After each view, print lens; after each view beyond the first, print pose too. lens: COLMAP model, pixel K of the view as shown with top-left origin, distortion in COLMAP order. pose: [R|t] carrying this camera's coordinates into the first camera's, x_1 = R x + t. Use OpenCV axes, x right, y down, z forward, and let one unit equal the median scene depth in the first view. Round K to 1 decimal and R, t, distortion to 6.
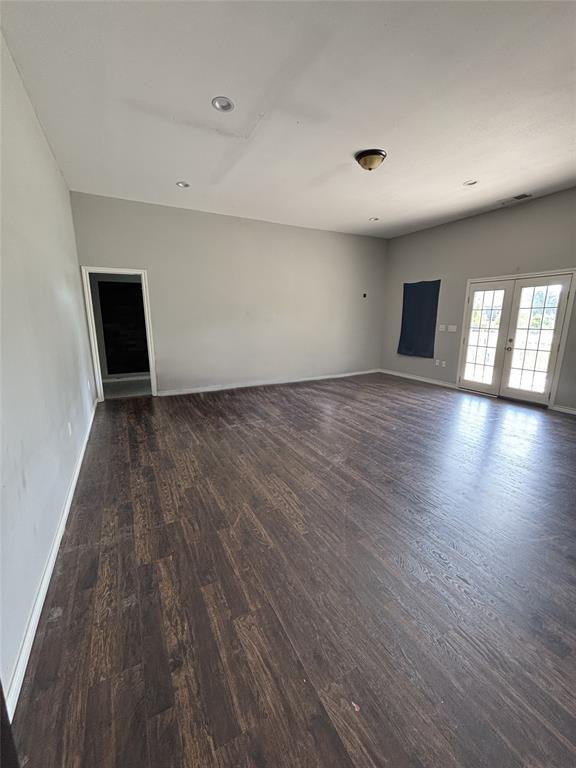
lens RADIAL K [[308.3, 0, 288.0], [0, 308.3, 384.0], [0, 0, 1]] dist [0.018714, -0.000122]
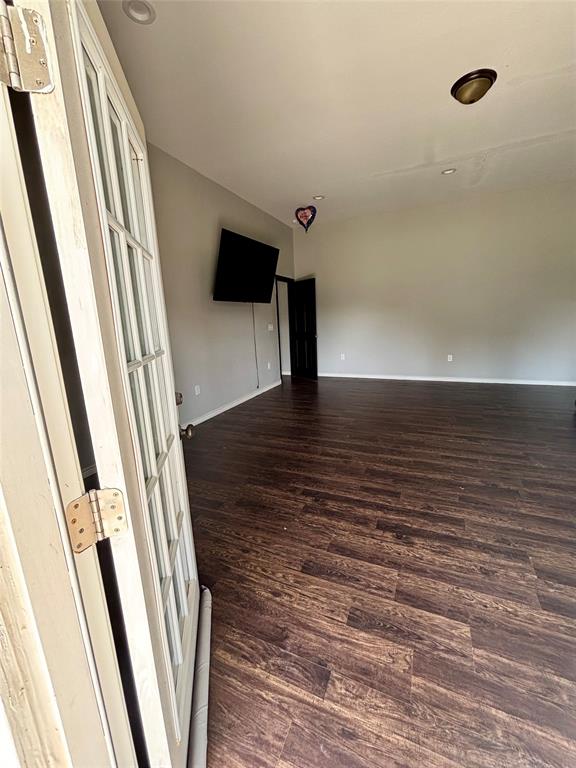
lens RADIAL K [[315.0, 0, 279.4], [0, 315.0, 384.1], [0, 0, 1]] dist [0.017065, 0.000064]
pose [[-0.790068, 0.158777, -0.592100, 0.810645], [-0.096579, 0.921573, 0.375999, -0.207292], [0.605364, 0.354249, -0.712771, 1.010390]]
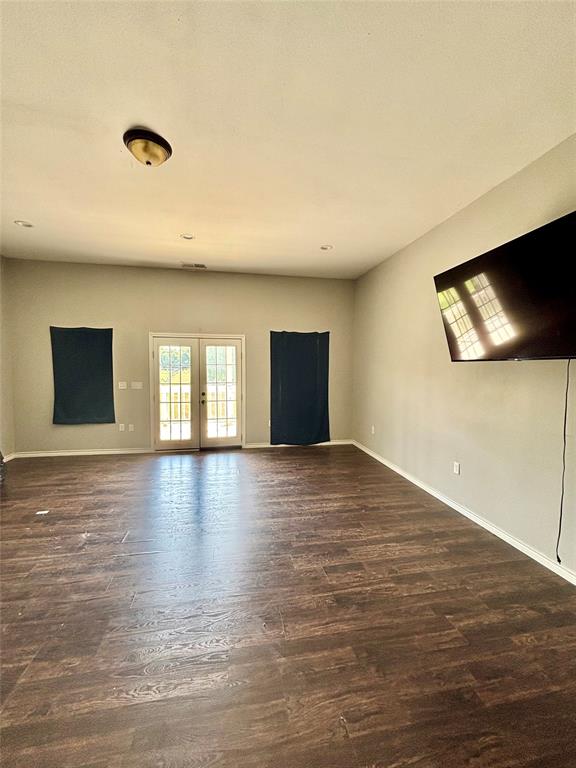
lens RADIAL K [[315.0, 0, 279.4], [0, 315.0, 384.1], [0, 0, 1]] dist [0.017065, 0.000064]
pose [[0.314633, -0.057566, 0.947466, -0.209789], [0.208960, 0.977873, -0.009977, -0.107354], [-0.925928, 0.201121, 0.319700, 0.412514]]
